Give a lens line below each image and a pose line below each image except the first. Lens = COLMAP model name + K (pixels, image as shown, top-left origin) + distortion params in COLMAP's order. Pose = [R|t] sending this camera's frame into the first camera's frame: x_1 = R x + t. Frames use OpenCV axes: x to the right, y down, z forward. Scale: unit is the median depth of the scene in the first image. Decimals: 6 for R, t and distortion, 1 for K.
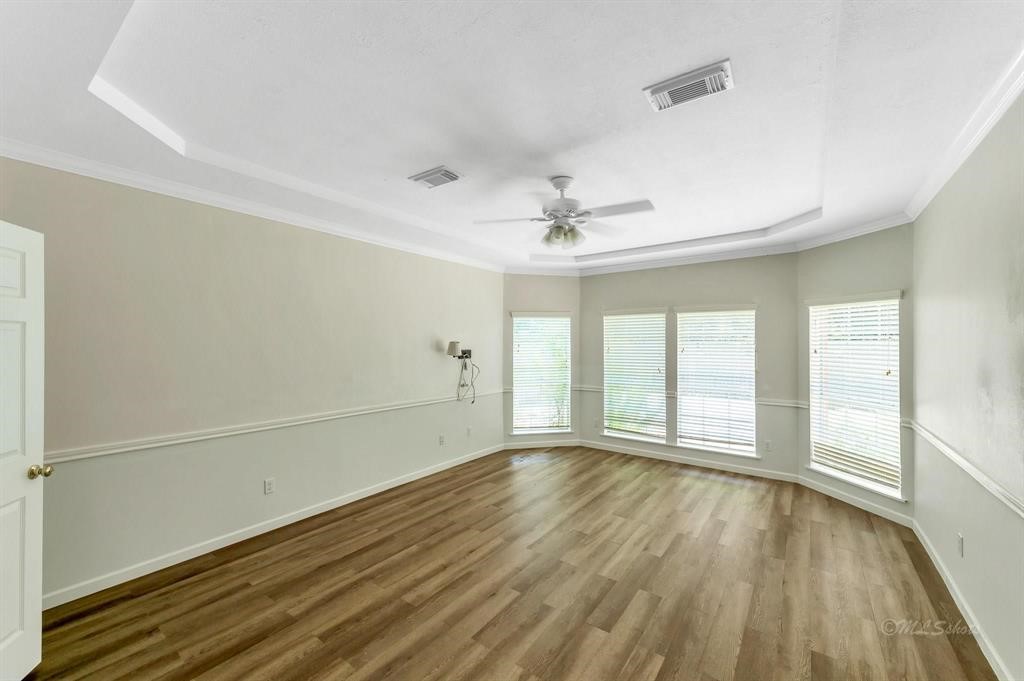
lens RADIAL K [[408.4, 0, 512.6], [0, 408.4, 341.2], [0, 0, 1]] dist [0.020659, -0.000078]
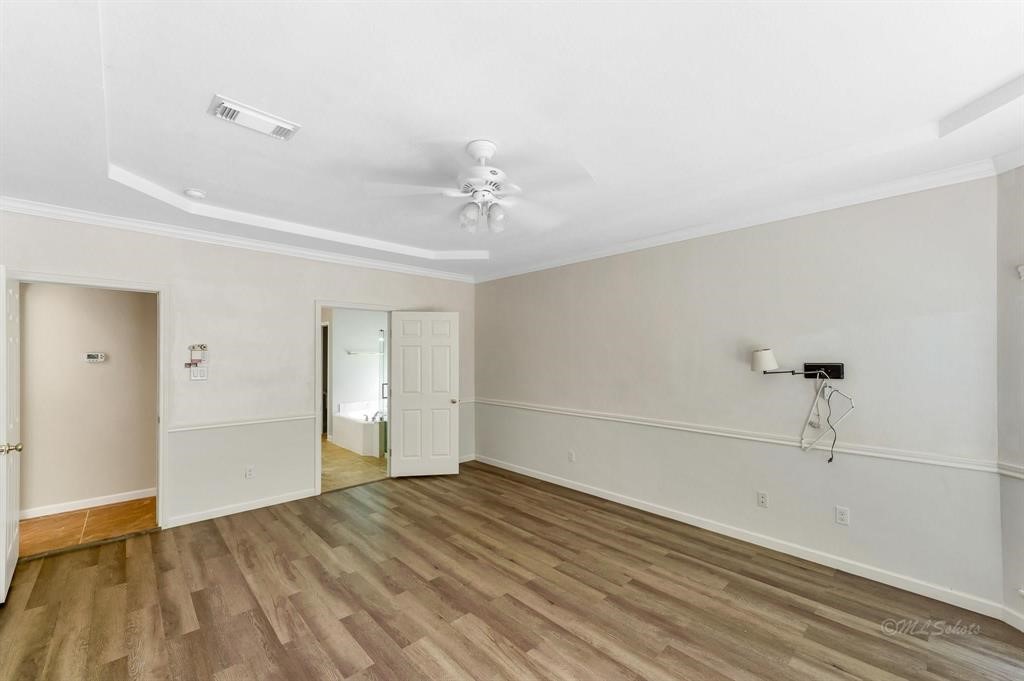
lens RADIAL K [[408.4, 0, 525.8], [0, 408.4, 357.5], [0, 0, 1]] dist [0.020659, -0.000078]
pose [[-0.171217, 0.007512, -0.985205, 0.943134], [0.012013, 0.999913, 0.005537, 0.011593], [0.985160, -0.010887, -0.171293, 1.299888]]
